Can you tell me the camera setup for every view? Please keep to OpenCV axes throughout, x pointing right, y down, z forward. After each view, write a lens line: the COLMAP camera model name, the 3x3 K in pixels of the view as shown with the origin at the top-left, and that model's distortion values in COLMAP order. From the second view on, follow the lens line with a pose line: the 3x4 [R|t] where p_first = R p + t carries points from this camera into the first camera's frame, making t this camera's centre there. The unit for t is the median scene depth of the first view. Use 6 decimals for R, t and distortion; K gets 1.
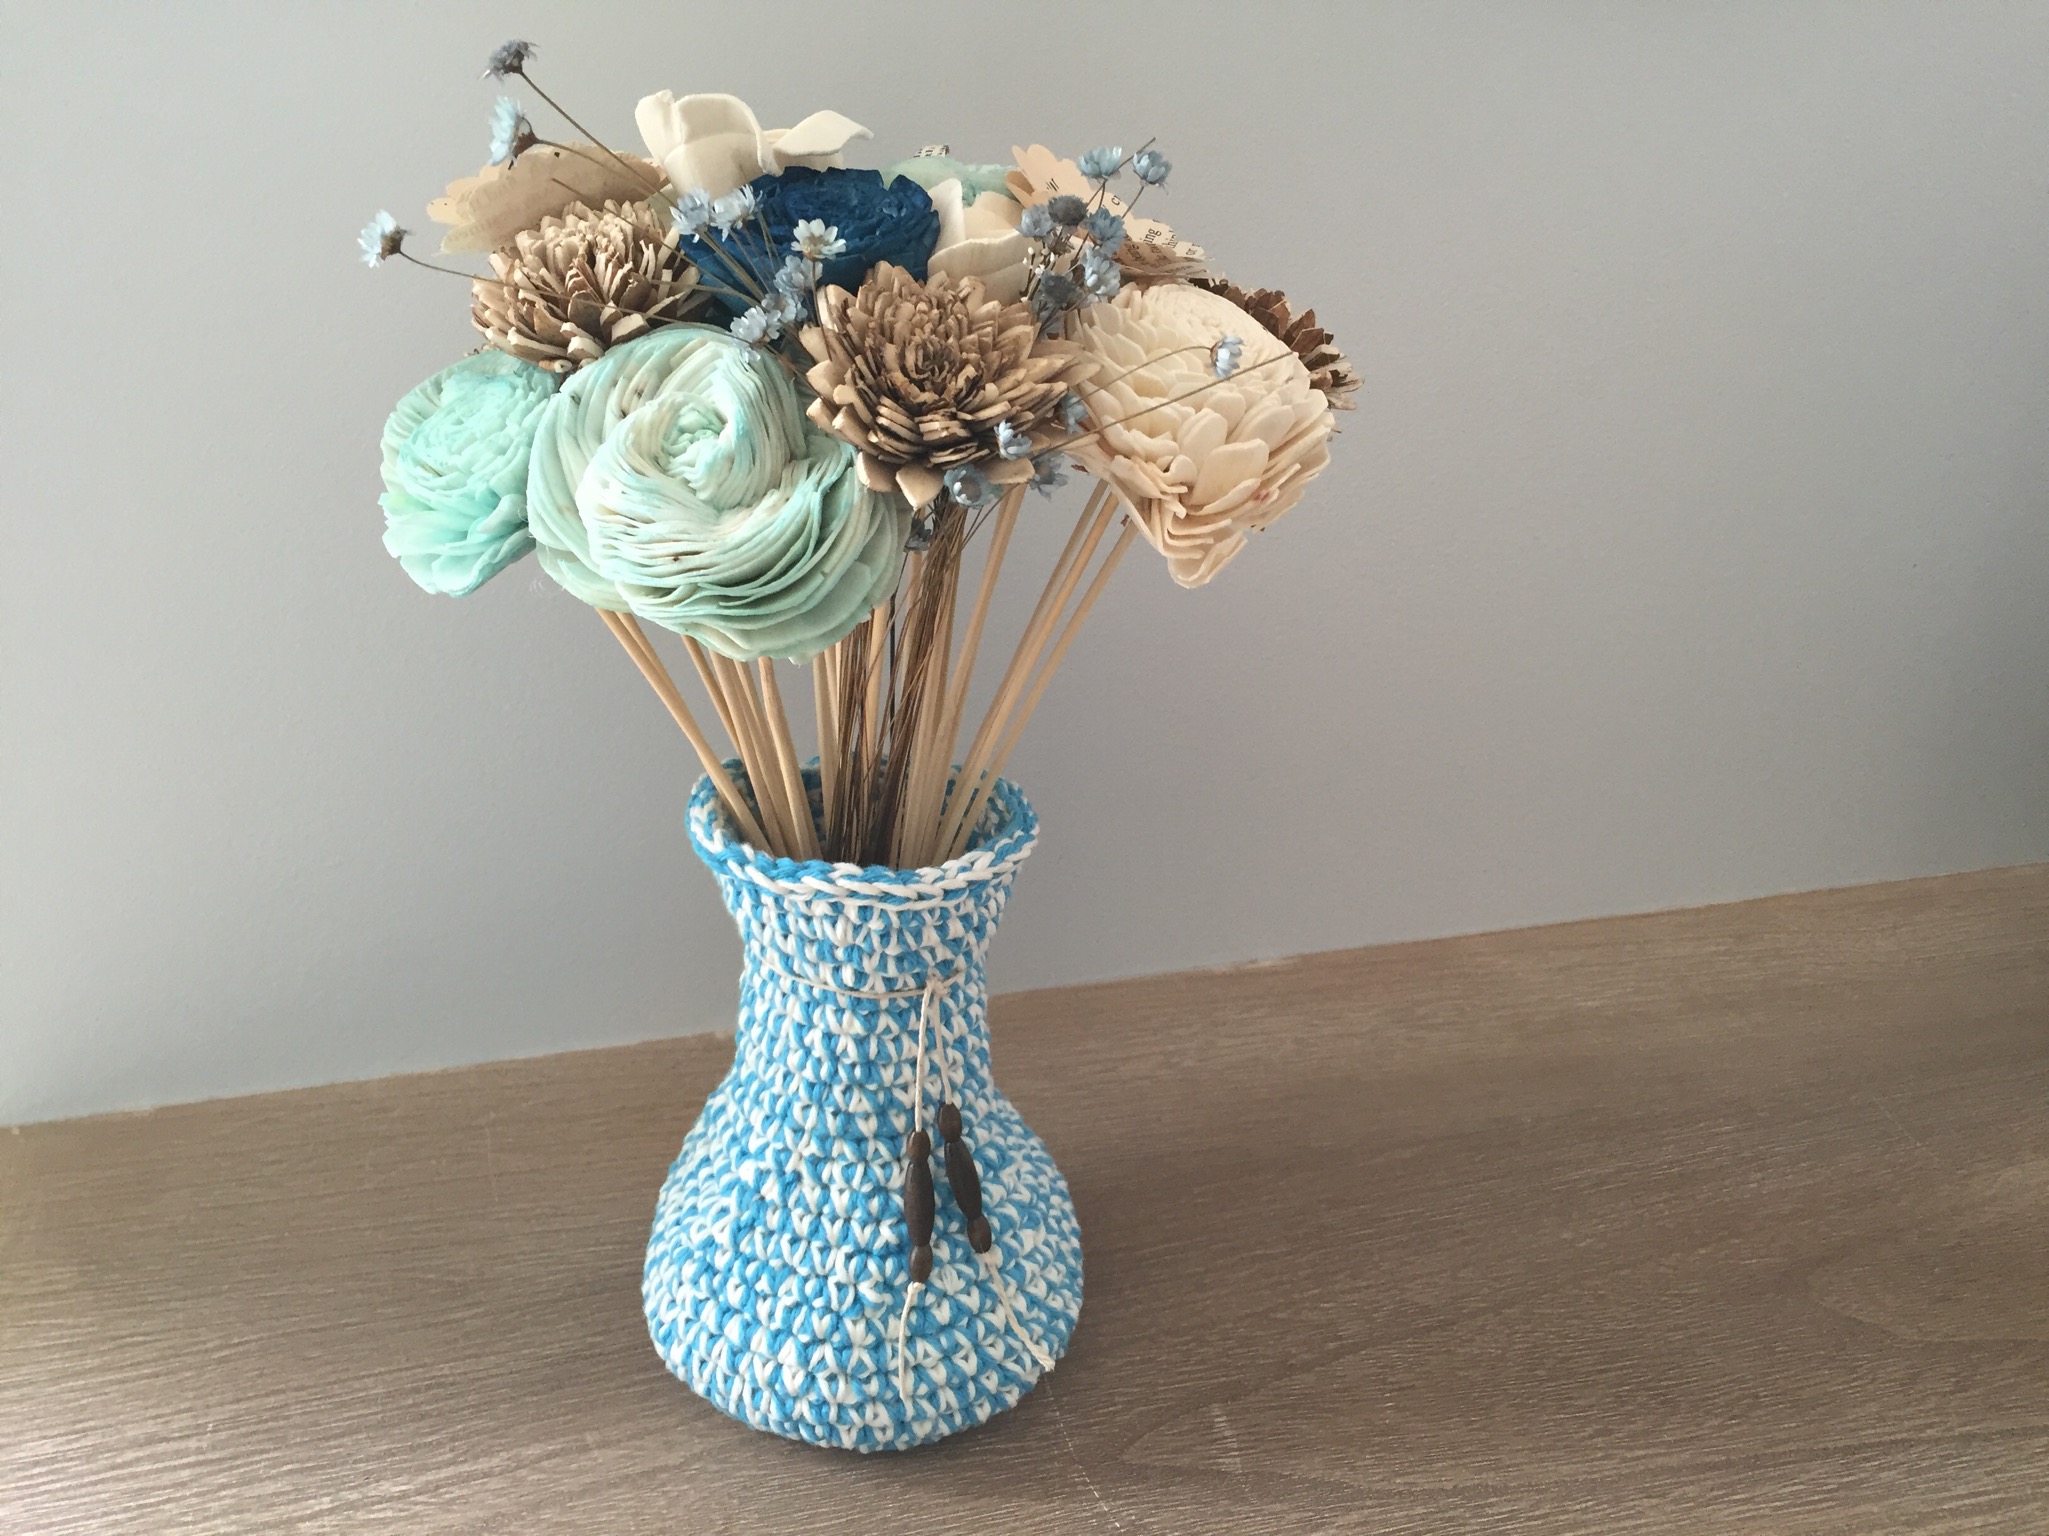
lens RADIAL K [[1816.2, 0, 1042.2], [0, 1816.2, 735.1], [0, 0, 1]] dist [0.048266, -0.075902]
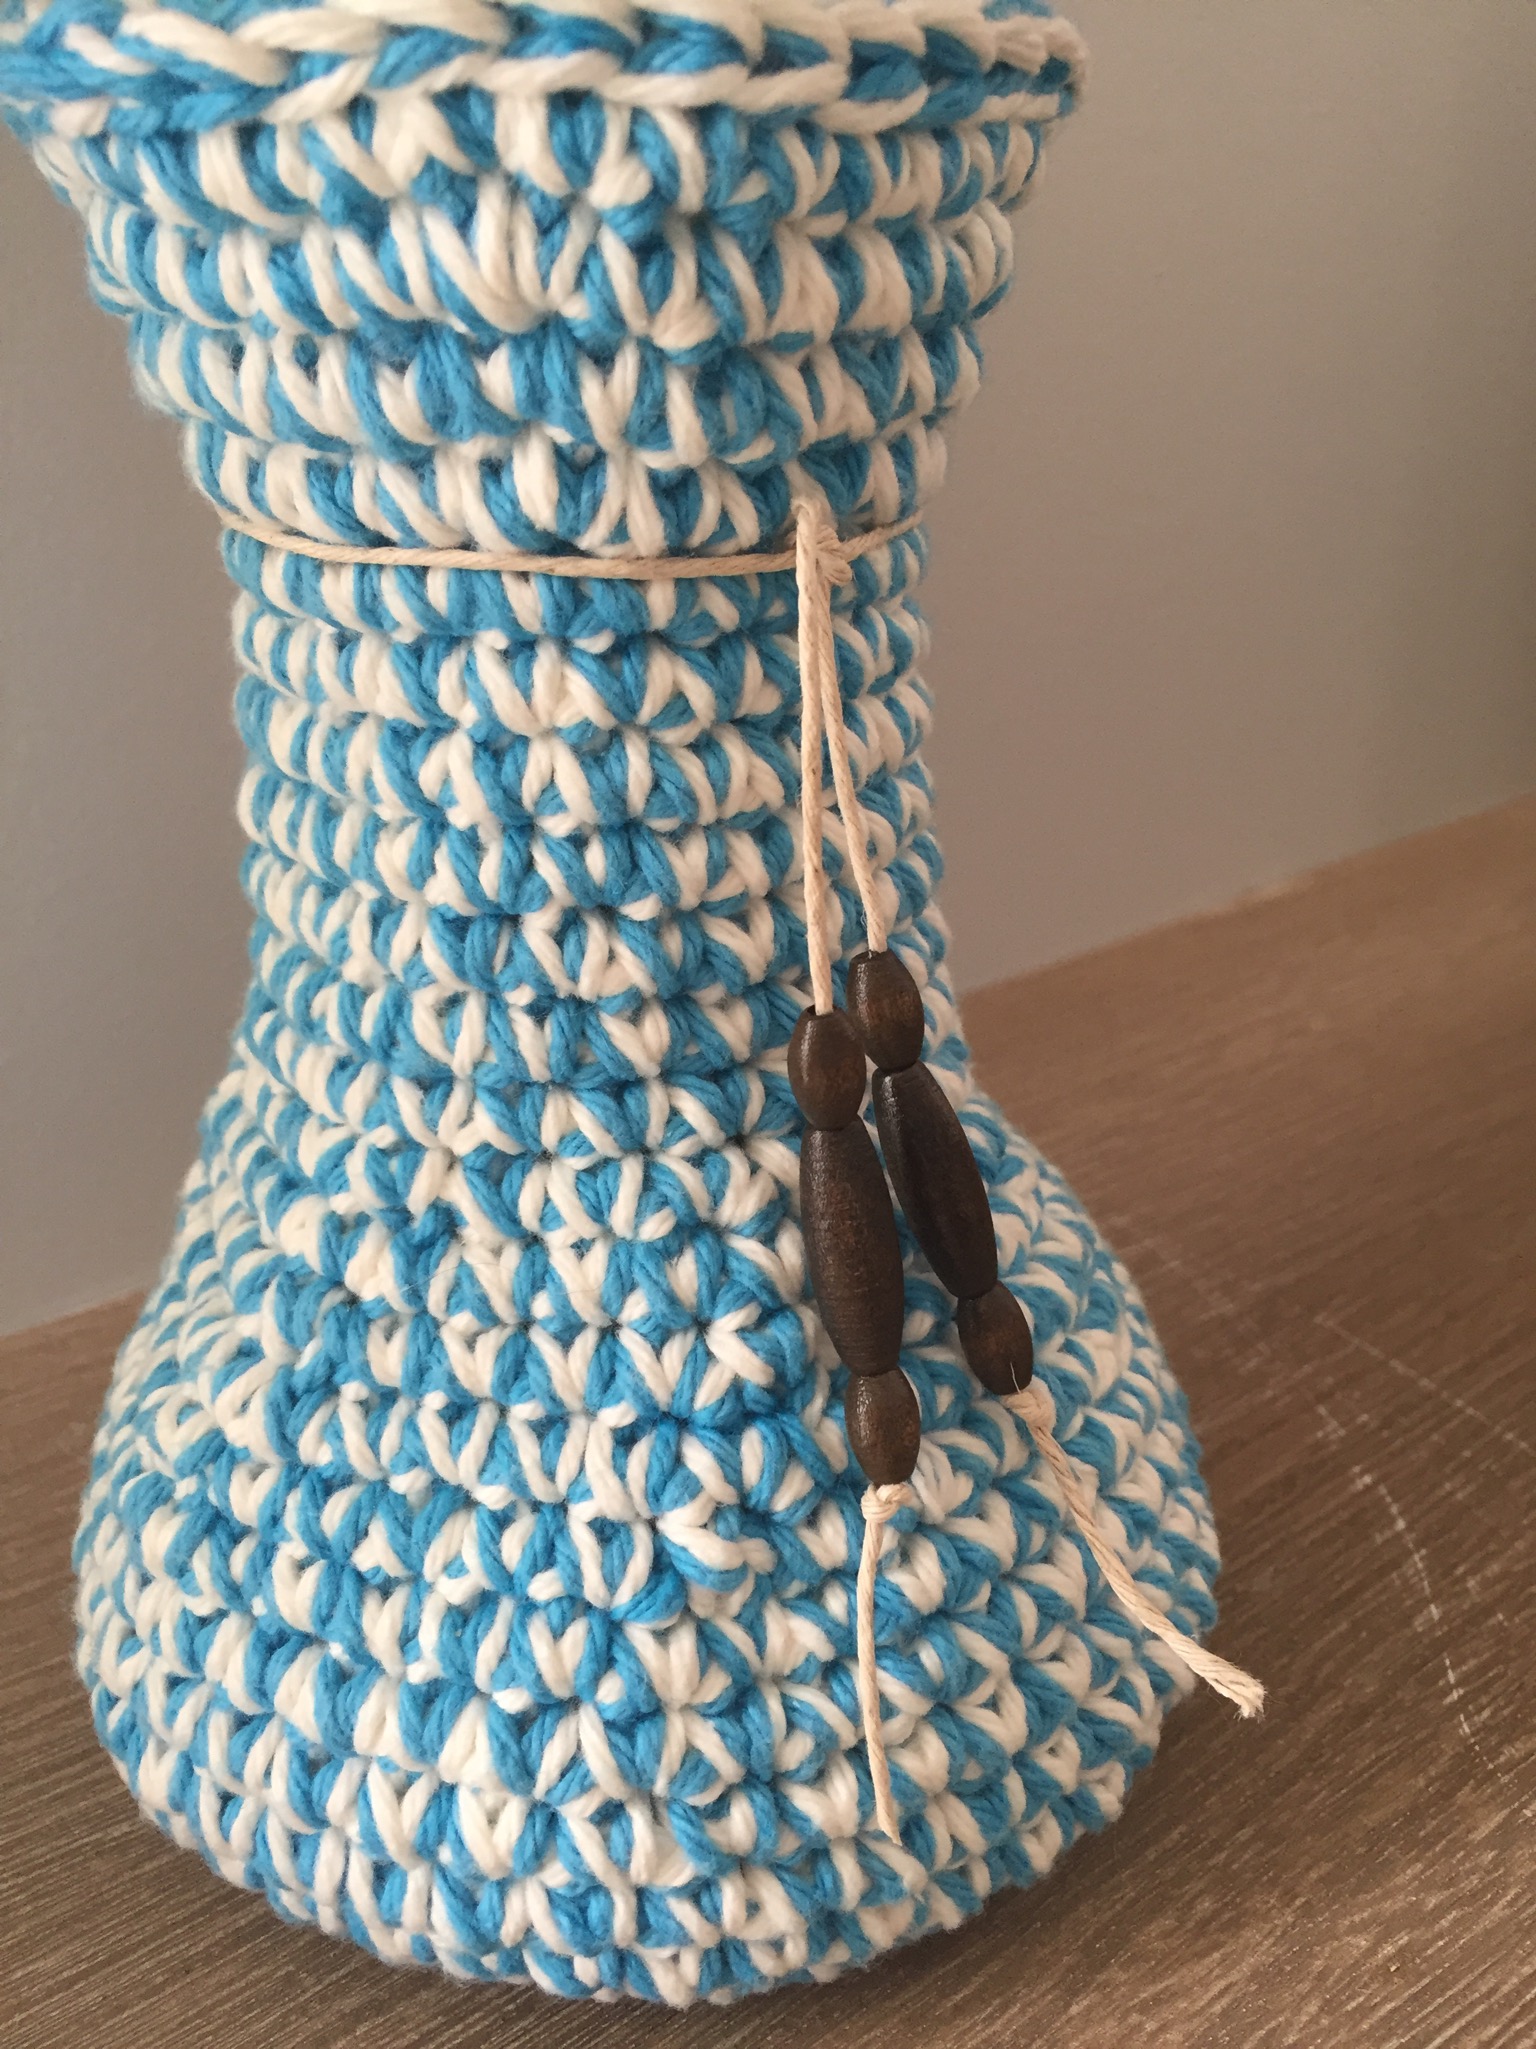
lens RADIAL K [[1816.2, 0, 774.1], [0, 1816.2, 1000.9], [0, 0, 1]] dist [0.048266, -0.075902]
pose [[0.994521, -0.099061, 0.033376, -0.081886], [0.099328, 0.995034, -0.006442, 0.211268], [-0.032572, 0.009722, 0.999422, 0.666151]]
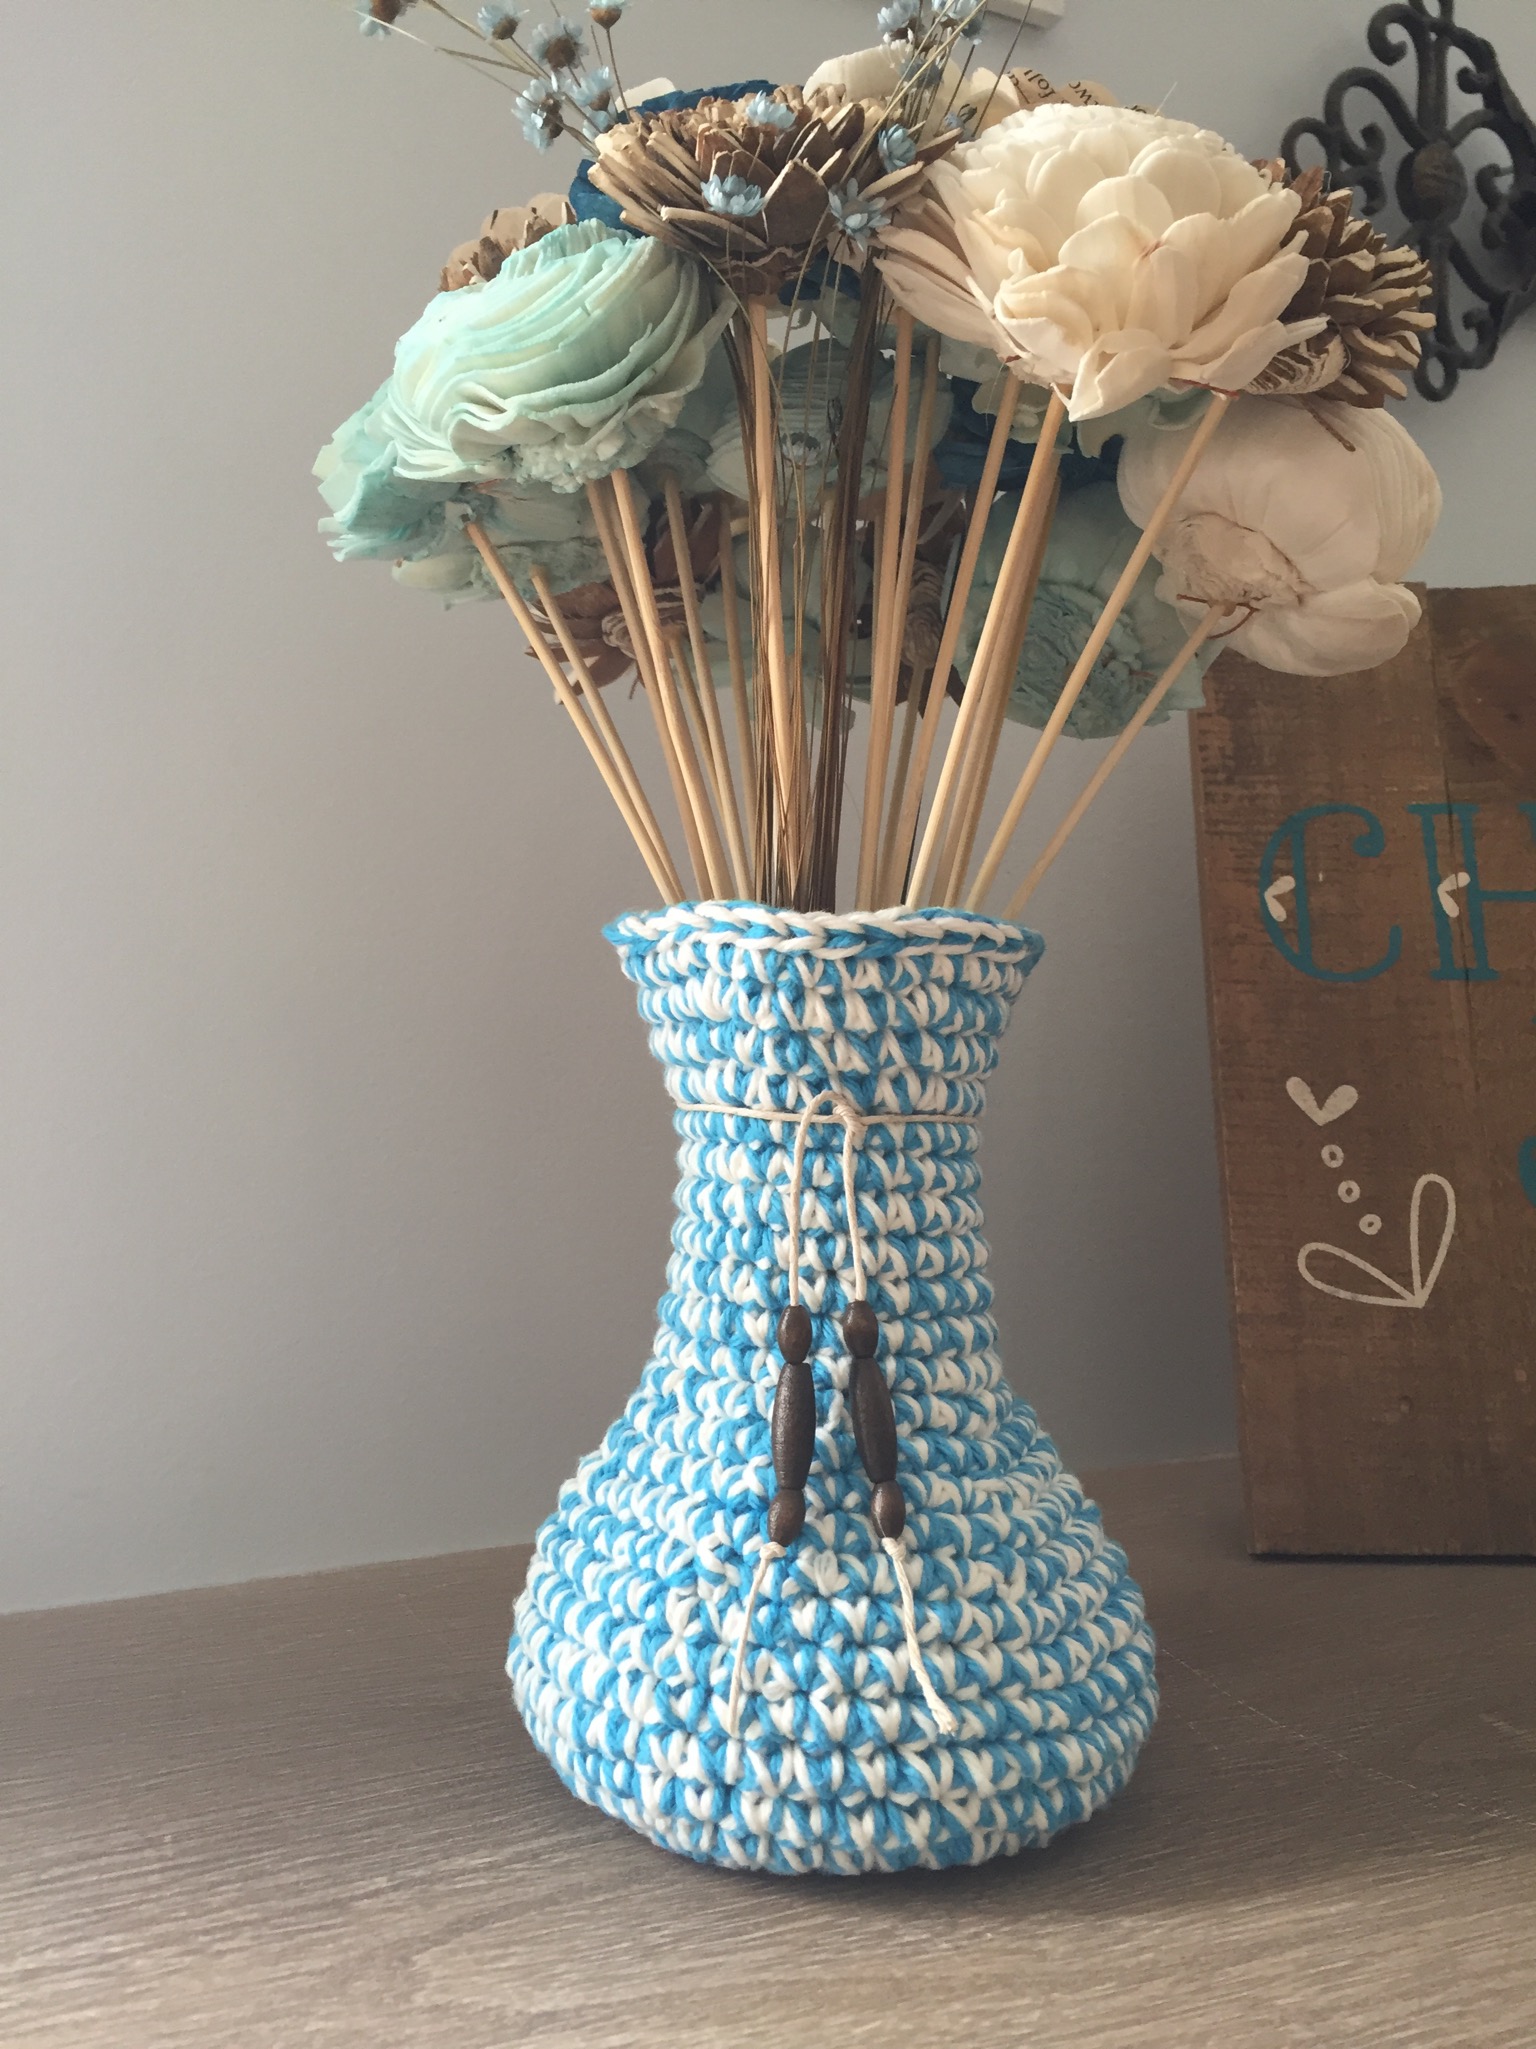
lens RADIAL K [[1772.3, 0, 768.0], [0, 1772.3, 1024.5], [0, 0, 1]] dist [0.078647, -0.123793]
pose [[0.836448, -0.050708, -0.545695, 0.298260], [-0.193952, 0.903884, -0.381283, 0.372823], [0.512579, 0.424762, 0.746217, 0.421942]]
